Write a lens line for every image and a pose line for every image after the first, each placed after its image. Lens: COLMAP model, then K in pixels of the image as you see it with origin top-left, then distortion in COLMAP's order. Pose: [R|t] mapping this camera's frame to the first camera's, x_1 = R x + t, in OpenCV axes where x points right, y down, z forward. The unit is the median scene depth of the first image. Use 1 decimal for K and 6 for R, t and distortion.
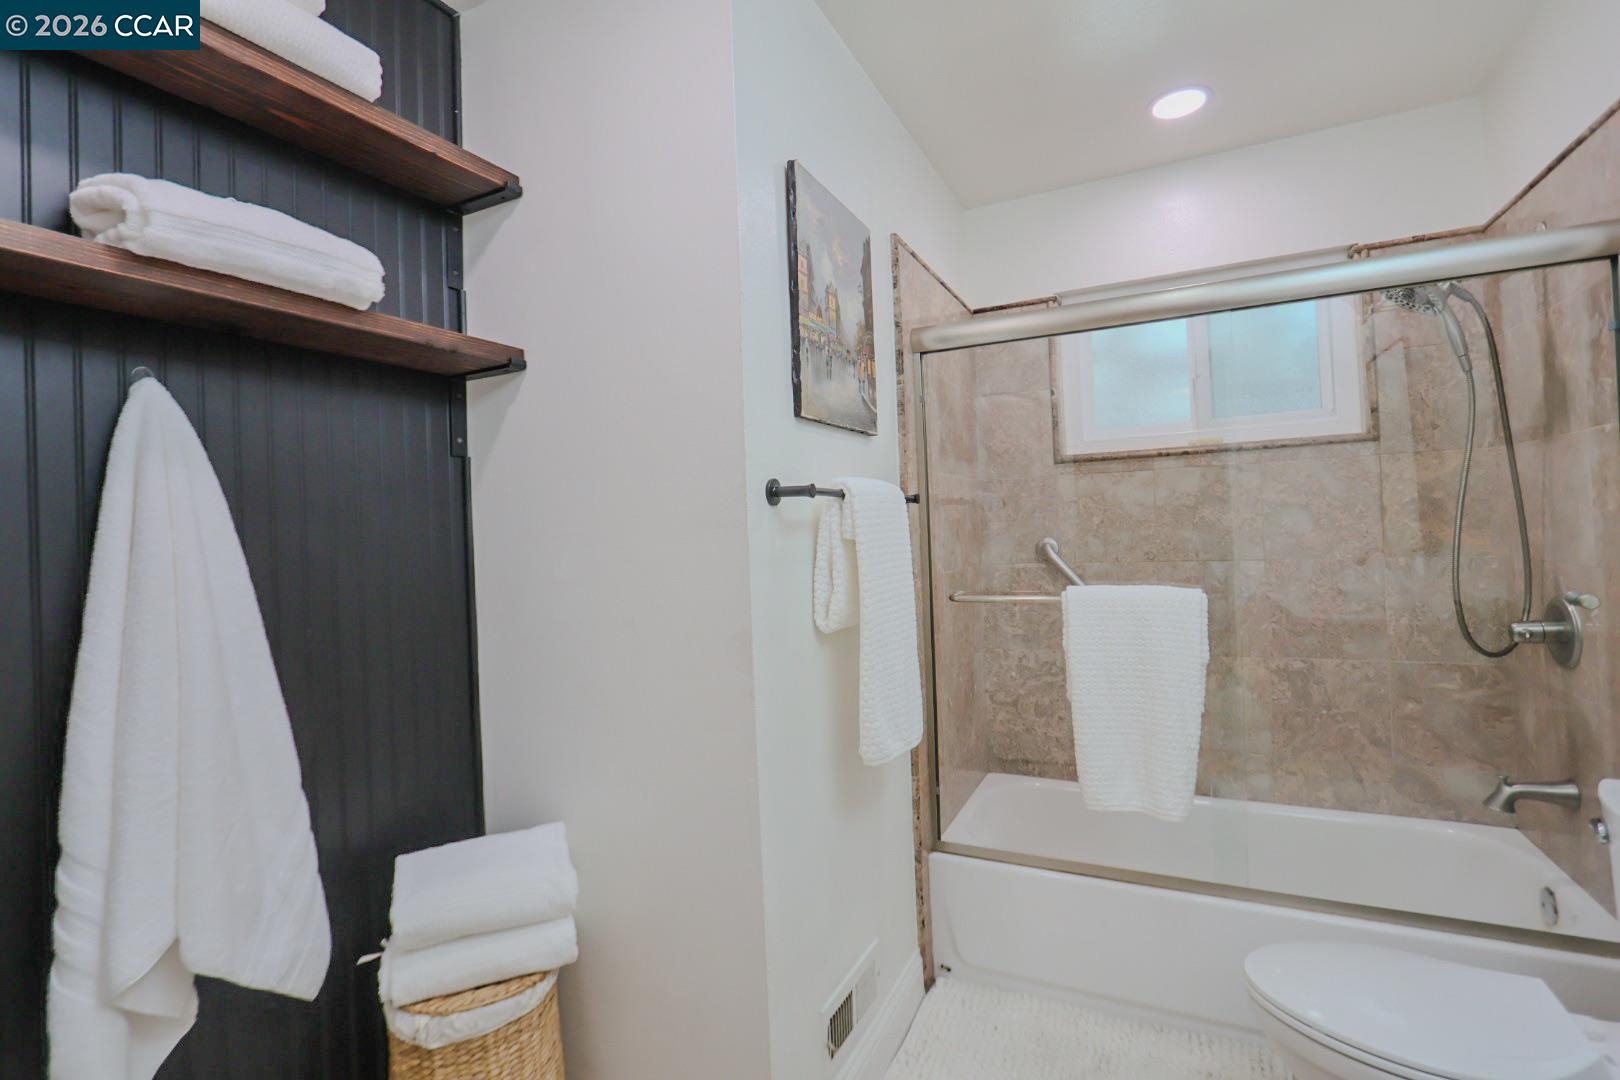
lens RADIAL K [[740.8, 0, 802.7], [0, 740.8, 525.8], [0, 0, 1]] dist [-0.022587, 0.003871]
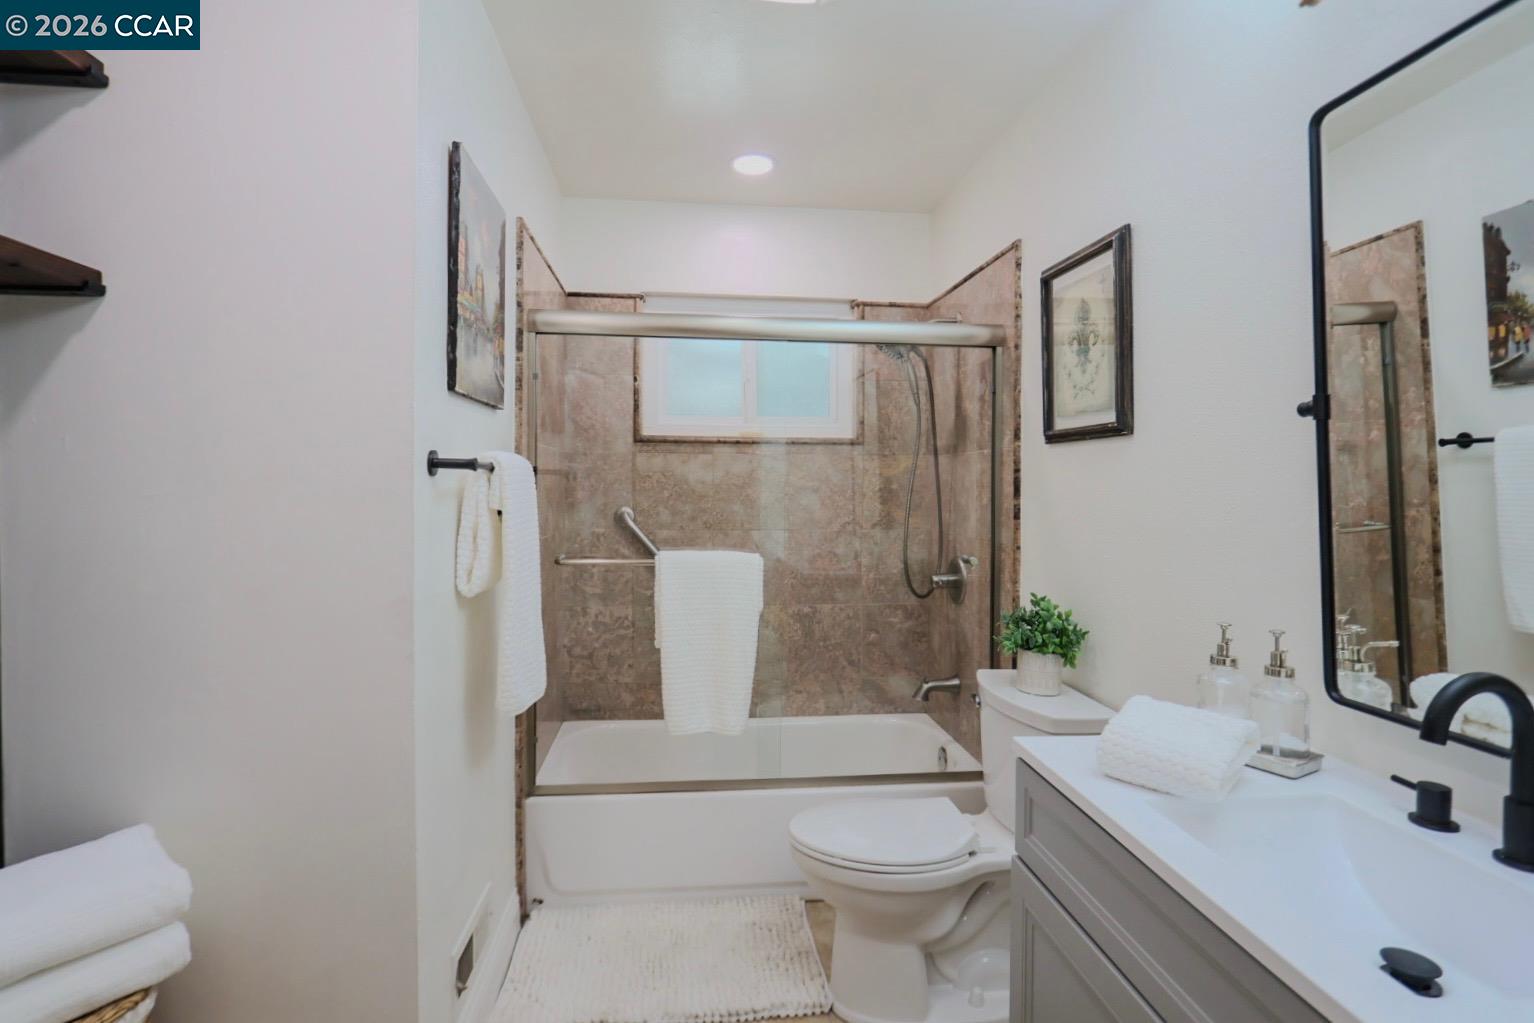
lens RADIAL K [[740.0, 0, 762.2], [0, 740.0, 498.0], [0, 0, 1]] dist [-0.023608, 0.005869]
pose [[0.838686, 0.035412, 0.543463, -0.135762], [-0.044000, 0.999028, 0.002805, -0.012626], [-0.542835, -0.026265, 0.839428, -0.076498]]
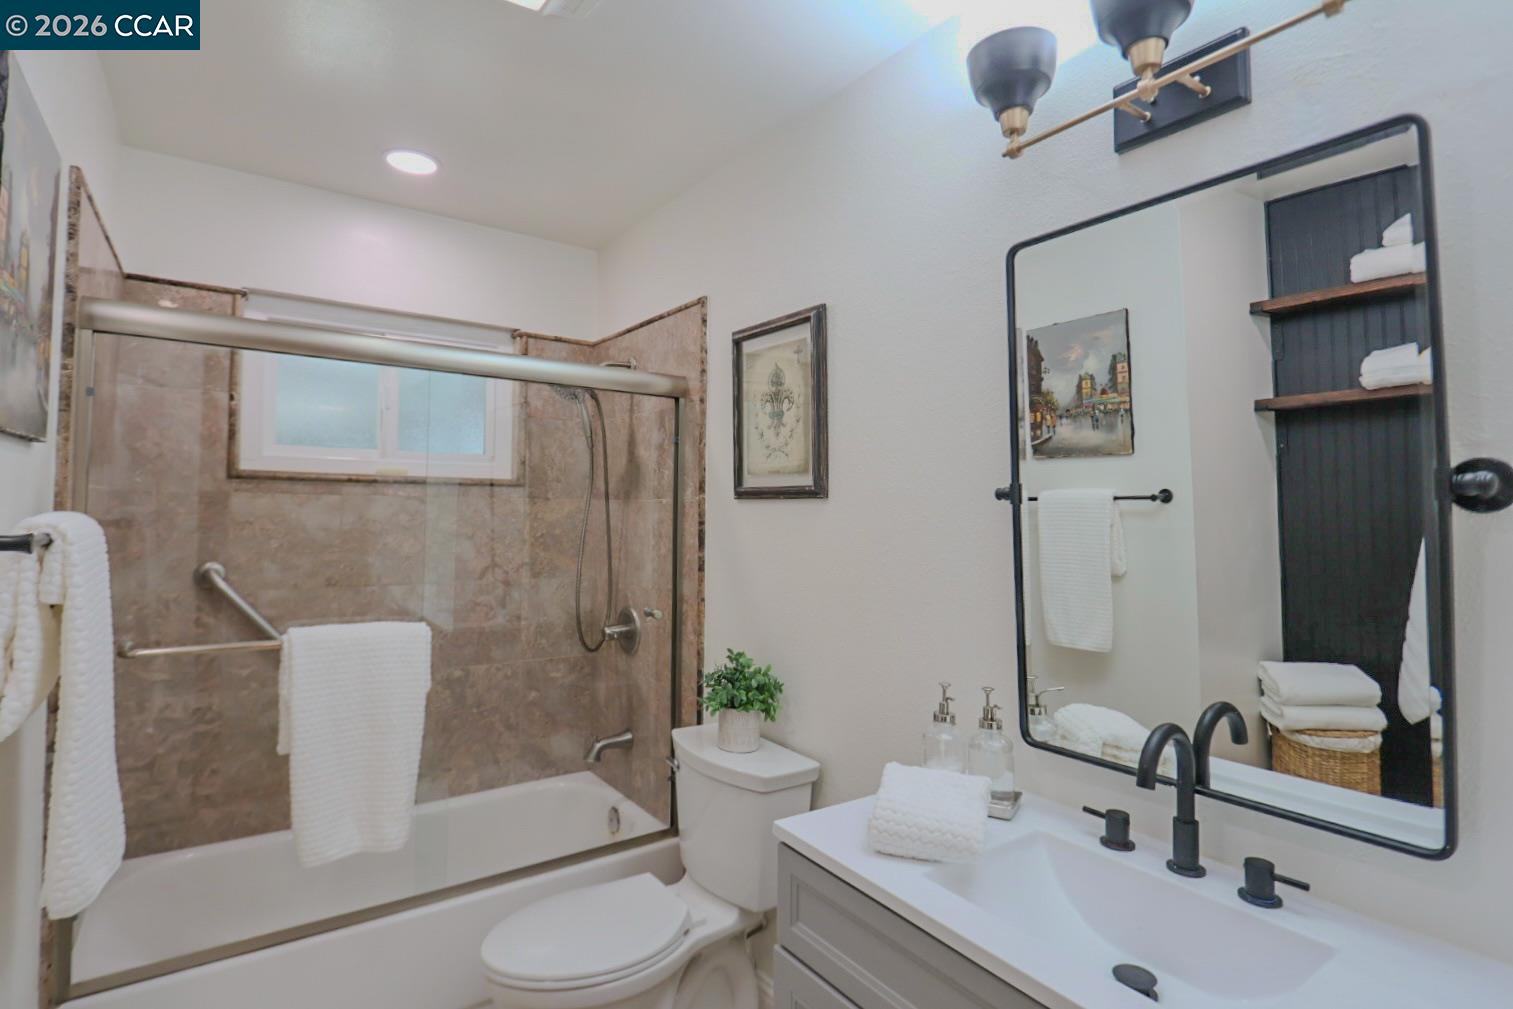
lens RADIAL K [[741.9, 0, 749.1], [0, 741.9, 492.5], [0, 0, 1]] dist [-0.023034, 0.007176]
pose [[0.466272, 0.068476, 0.881987, -0.174507], [-0.038316, 0.997627, -0.057198, -0.051109], [-0.883811, -0.007125, 0.467789, 0.056045]]
